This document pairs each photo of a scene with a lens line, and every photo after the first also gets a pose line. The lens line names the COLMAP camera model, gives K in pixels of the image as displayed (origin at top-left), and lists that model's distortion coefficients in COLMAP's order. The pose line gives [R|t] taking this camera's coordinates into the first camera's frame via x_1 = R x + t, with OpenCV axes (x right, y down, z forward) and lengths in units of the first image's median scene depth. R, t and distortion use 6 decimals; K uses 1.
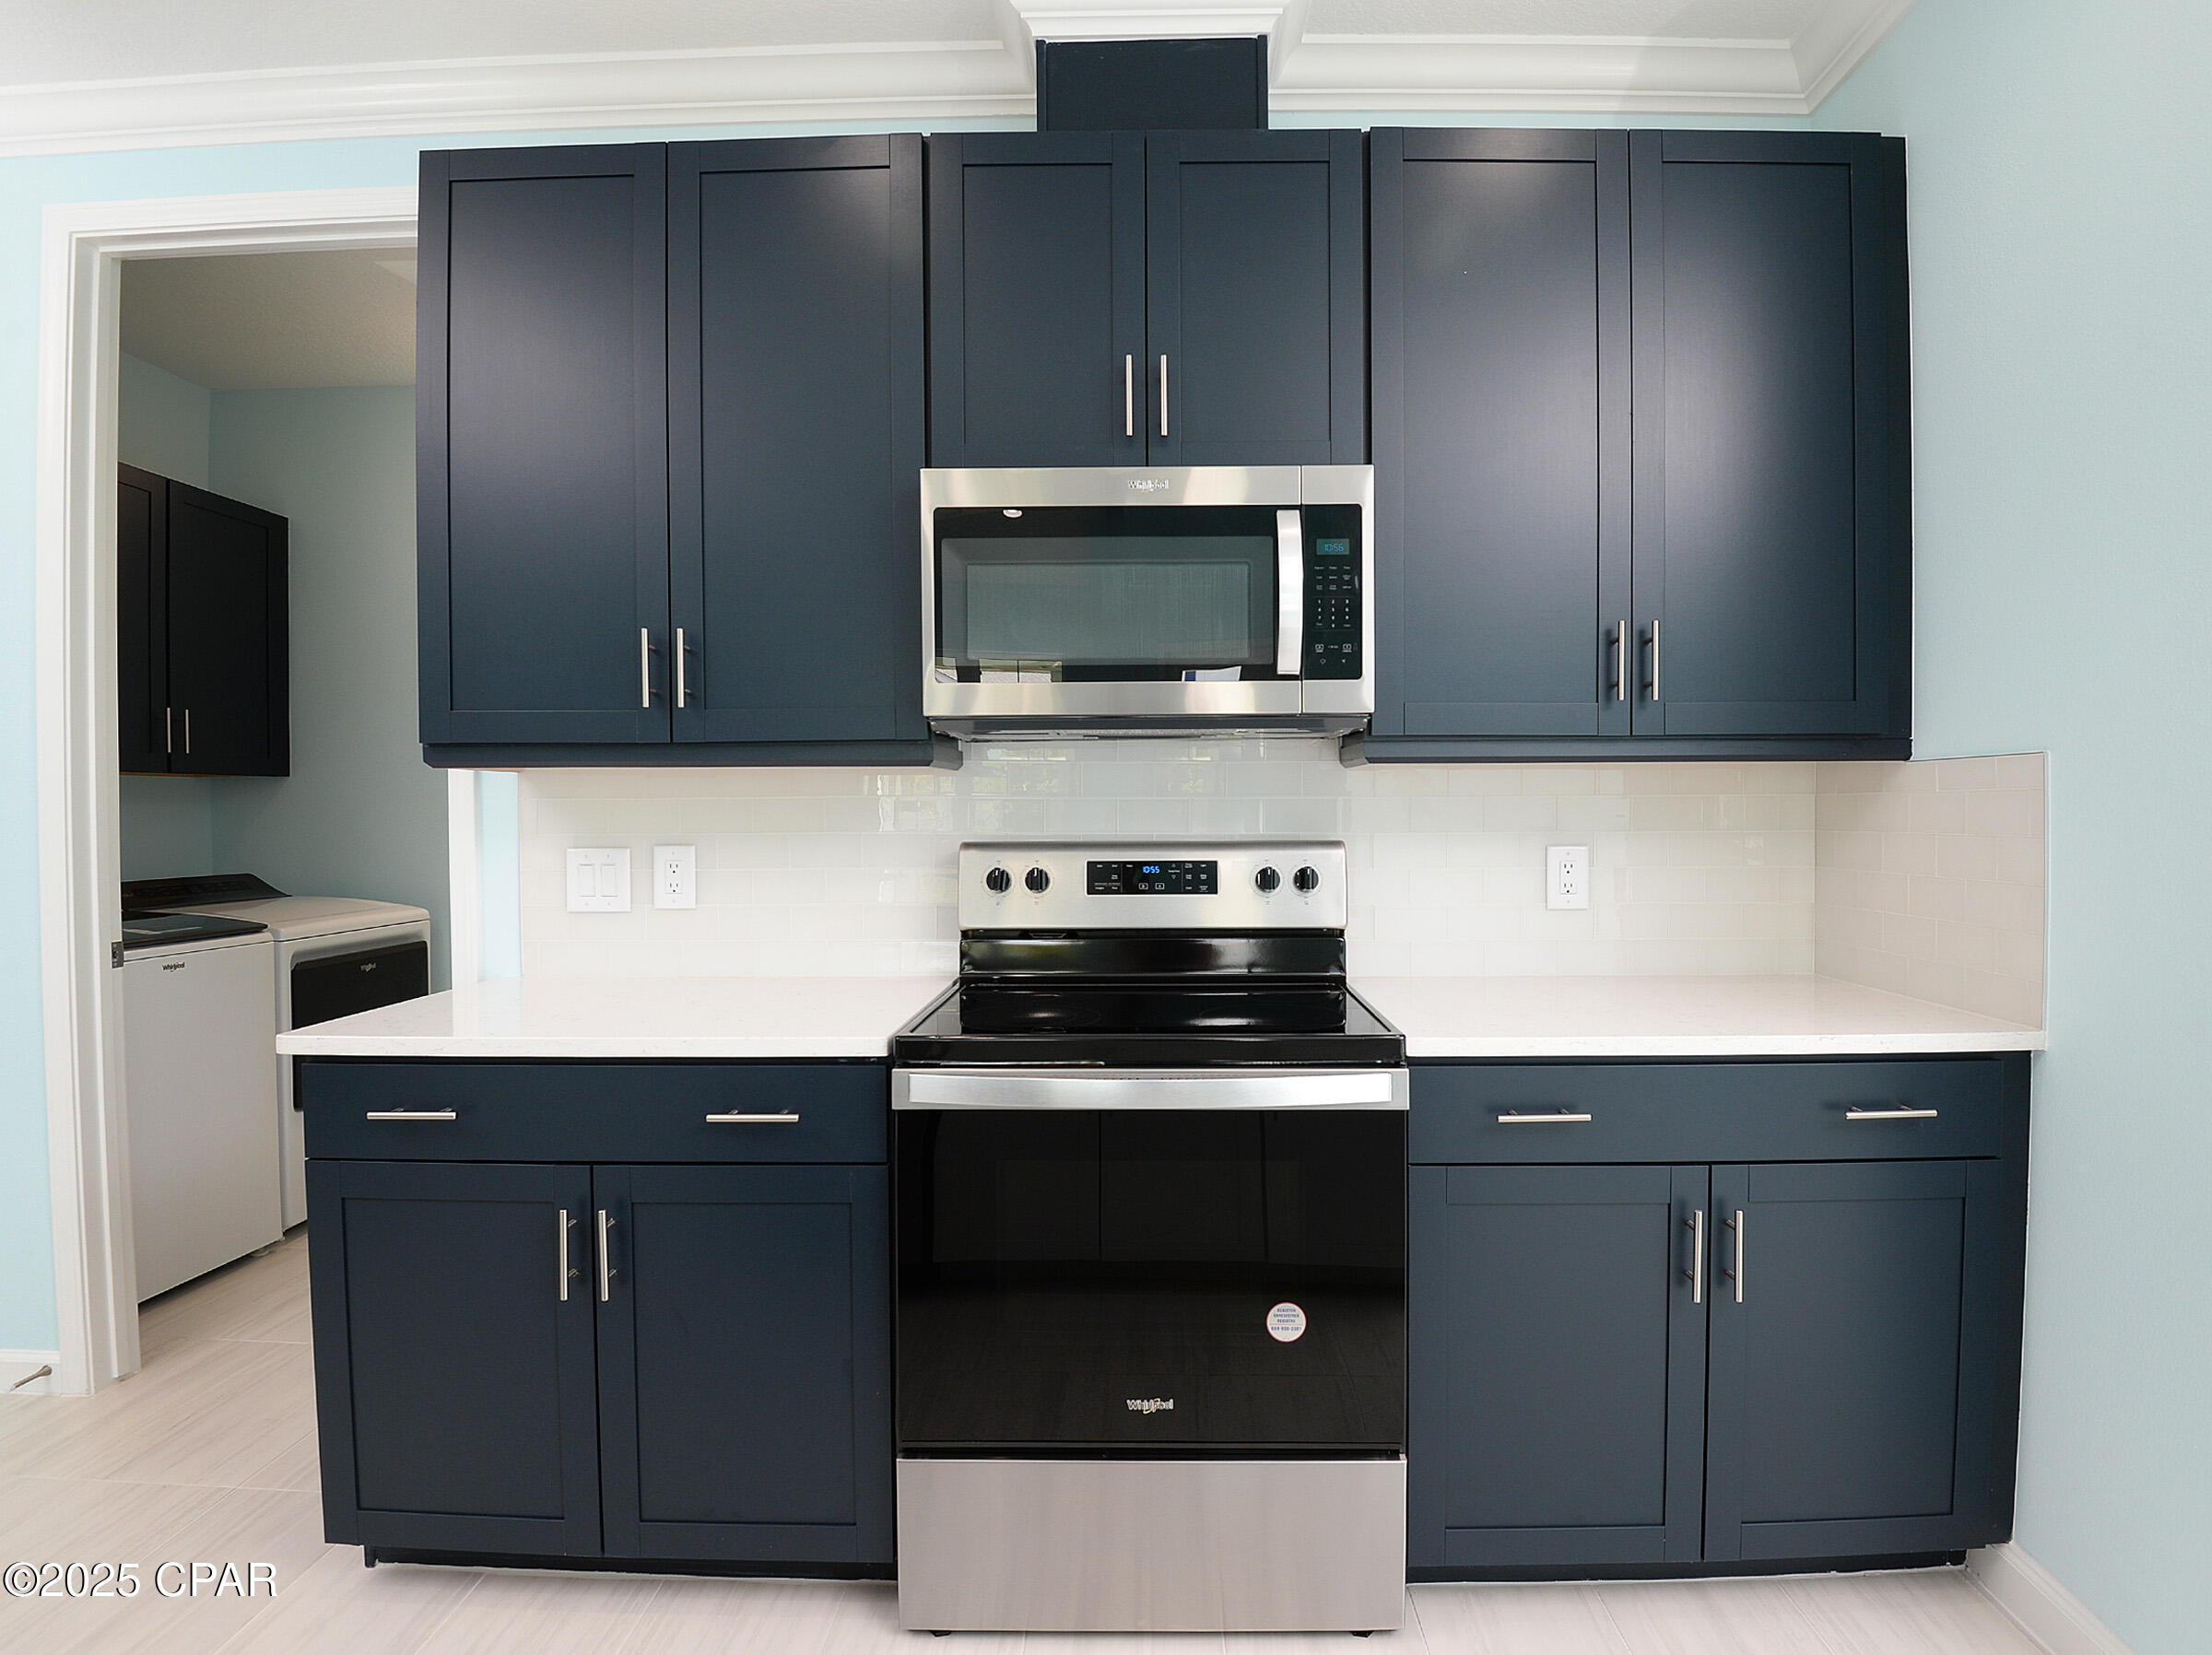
lens RADIAL K [[1165.0, 0, 1148.3], [0, 1165.0, 834.8], [0, 0, 1]] dist [-0.022455, -0.007715]
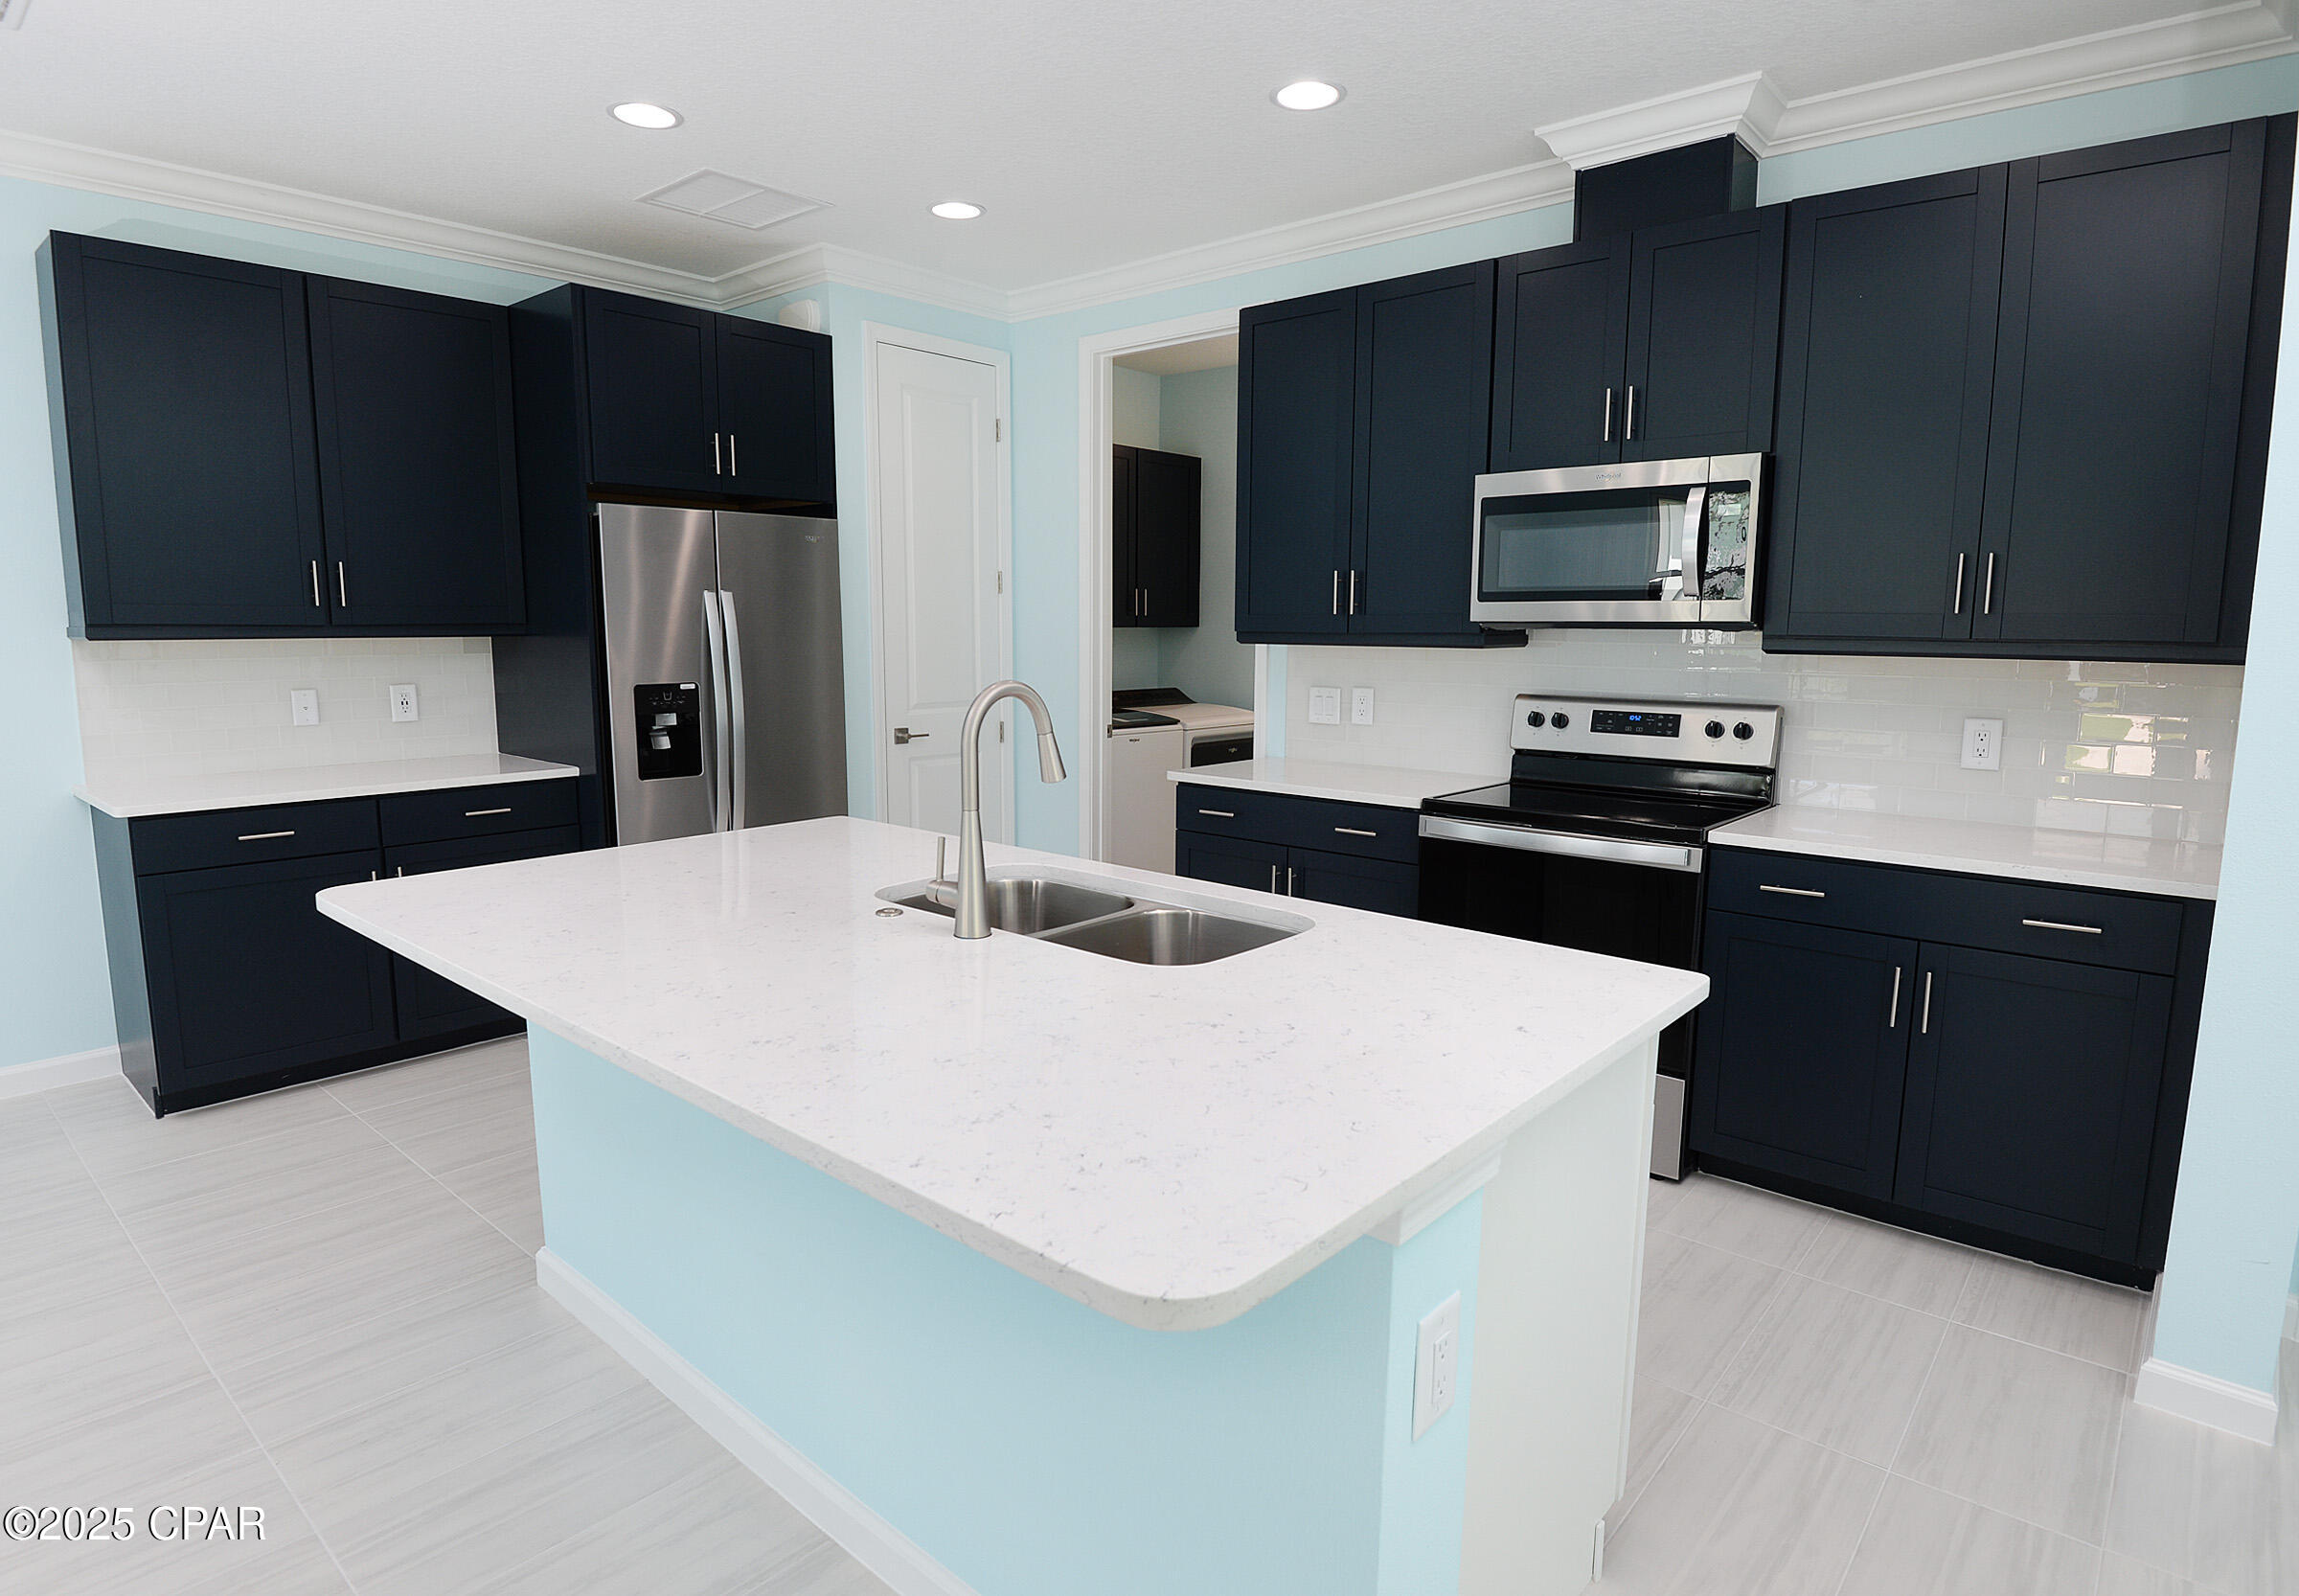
lens RADIAL K [[1243.0, 0, 1143.9], [0, 1243.0, 798.8], [0, 0, 1]] dist [-0.012451, -0.003440]
pose [[0.757861, 0.100302, -0.644660, 0.563603], [-0.023943, 0.991722, 0.126153, -0.053455], [0.651977, -0.080171, 0.753989, -0.623999]]
